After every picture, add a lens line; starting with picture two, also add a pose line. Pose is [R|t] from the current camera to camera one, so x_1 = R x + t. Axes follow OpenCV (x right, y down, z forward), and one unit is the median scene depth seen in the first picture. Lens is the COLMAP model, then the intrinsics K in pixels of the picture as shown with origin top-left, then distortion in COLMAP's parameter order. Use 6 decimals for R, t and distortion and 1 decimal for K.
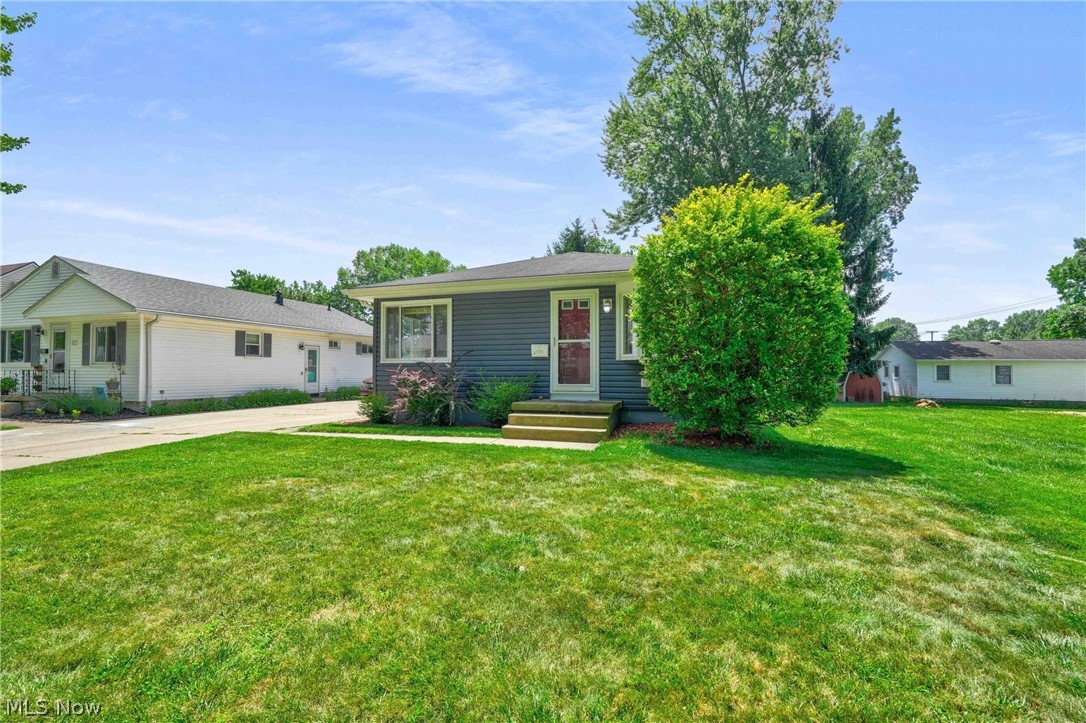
lens RADIAL K [[484.2, 0, 546.3], [0, 484.2, 362.0], [0, 0, 1]] dist [-0.011850, 0.007506]
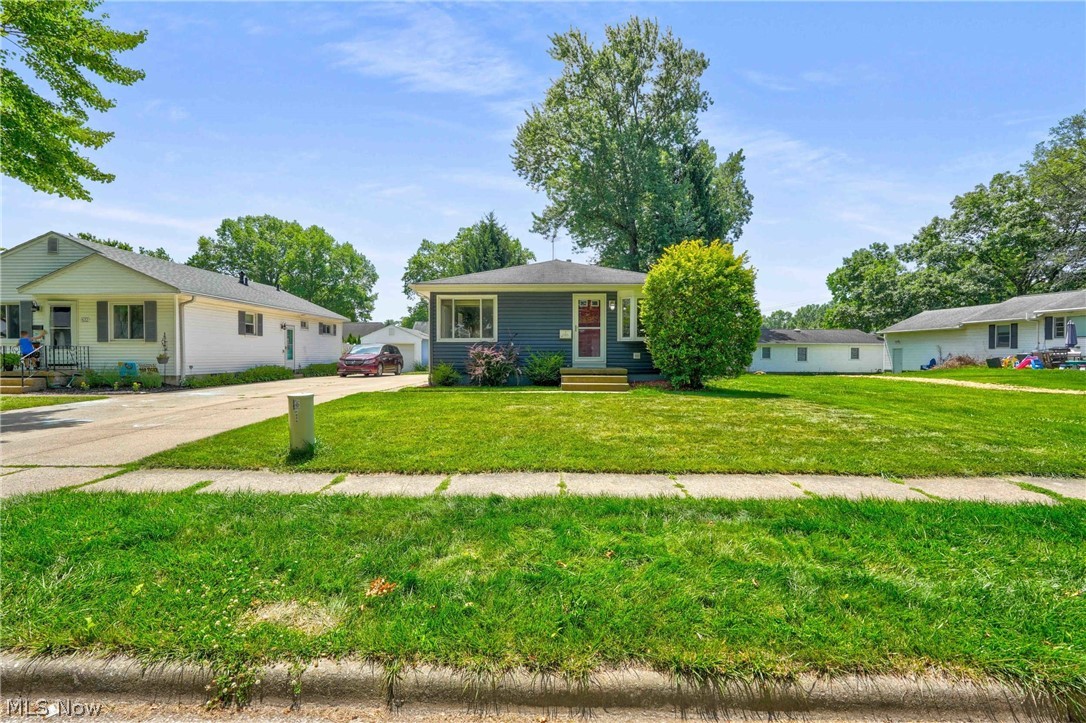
lens RADIAL K [[484.2, 0, 549.2], [0, 484.2, 360.5], [0, 0, 1]] dist [-0.011850, 0.007506]
pose [[0.957577, -0.002950, 0.288163, -0.421936], [-0.007093, 0.999403, 0.033800, 0.005974], [-0.288091, -0.034410, 0.956985, -0.336450]]
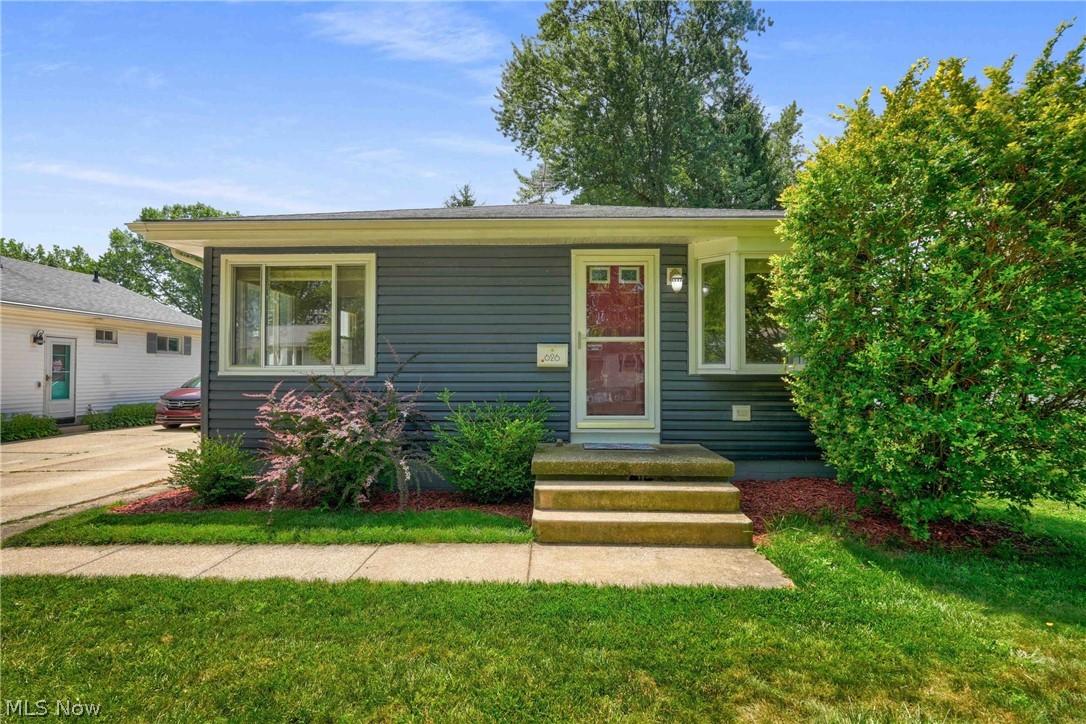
lens RADIAL K [[534.6, 0, 546.3], [0, 534.6, 359.2], [0, 0, 1]] dist [-0.001921, 0.002752]
pose [[0.961325, 0.007972, 0.275300, -0.165191], [-0.007051, 0.999966, -0.004335, -0.014496], [-0.275325, 0.002226, 0.961349, 0.364292]]
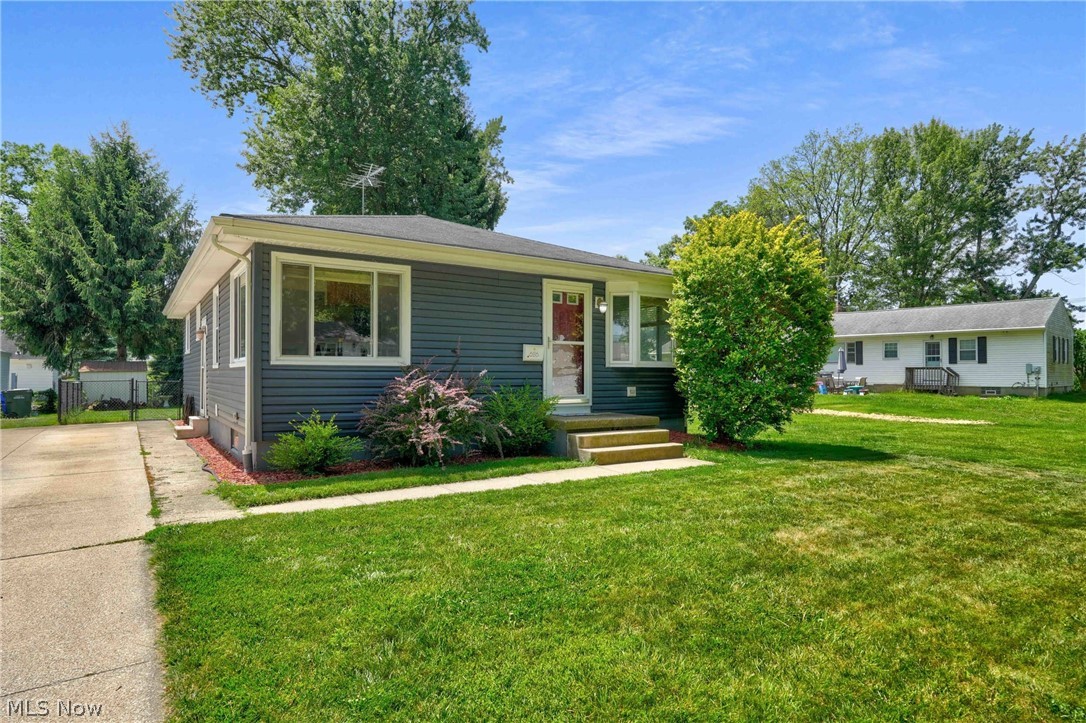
lens RADIAL K [[609.4, 0, 551.7], [0, 609.4, 369.7], [0, 0, 1]] dist [-0.005368, -0.002103]
pose [[0.617637, 0.007430, 0.786428, -0.671609], [-0.021805, 0.999733, 0.007680, -0.003994], [-0.786161, -0.021892, 0.617634, 0.325789]]
